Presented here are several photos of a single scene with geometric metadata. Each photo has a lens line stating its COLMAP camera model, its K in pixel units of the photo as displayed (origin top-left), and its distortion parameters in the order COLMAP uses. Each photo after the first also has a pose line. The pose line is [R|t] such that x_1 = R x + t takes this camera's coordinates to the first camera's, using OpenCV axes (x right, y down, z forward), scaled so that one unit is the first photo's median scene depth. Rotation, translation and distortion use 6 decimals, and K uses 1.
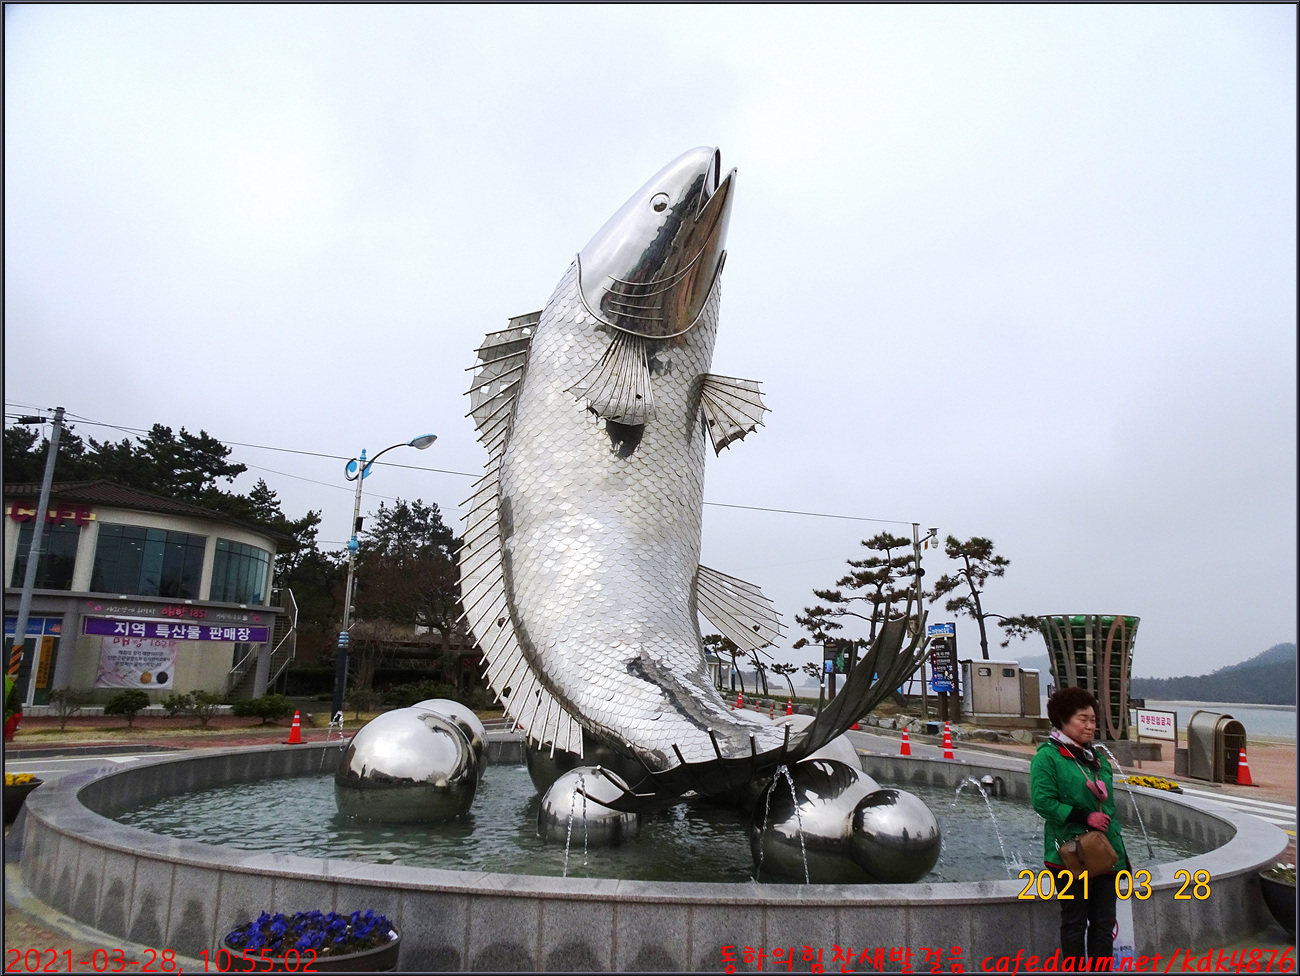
lens RADIAL K [[927.7, 0, 650.0], [0, 927.7, 488.0], [0, 0, 1]] dist [0.020802, 0.001805]
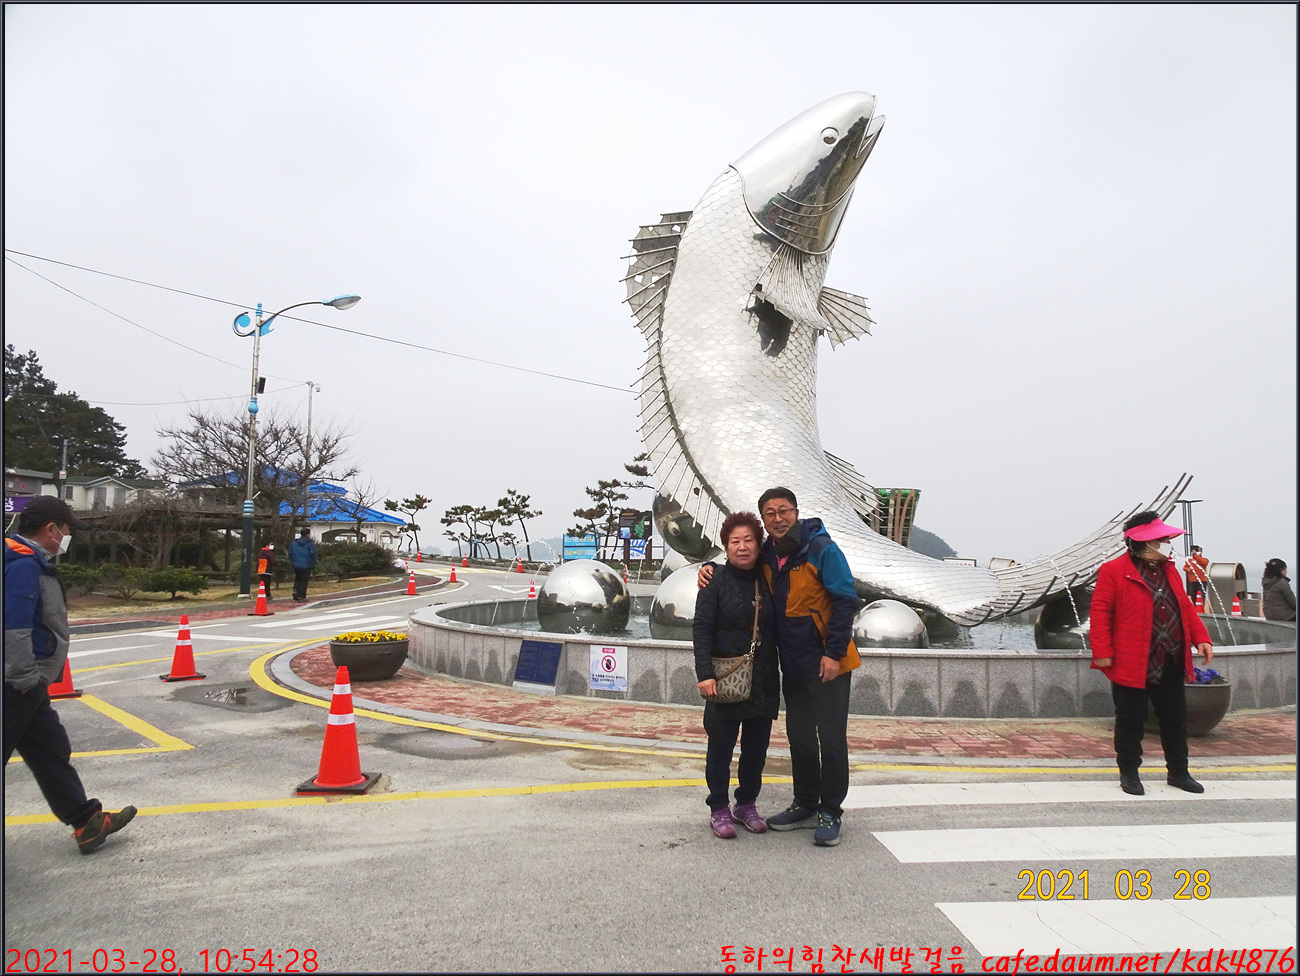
lens RADIAL K [[929.8, 0, 650.0], [0, 929.8, 488.0], [0, 0, 1]] dist [0.032392, -0.085801]
pose [[0.906532, 0.008866, 0.422044, -0.623797], [-0.066309, 0.990359, 0.121625, 0.002649], [-0.416897, -0.138242, 0.898380, -0.016545]]
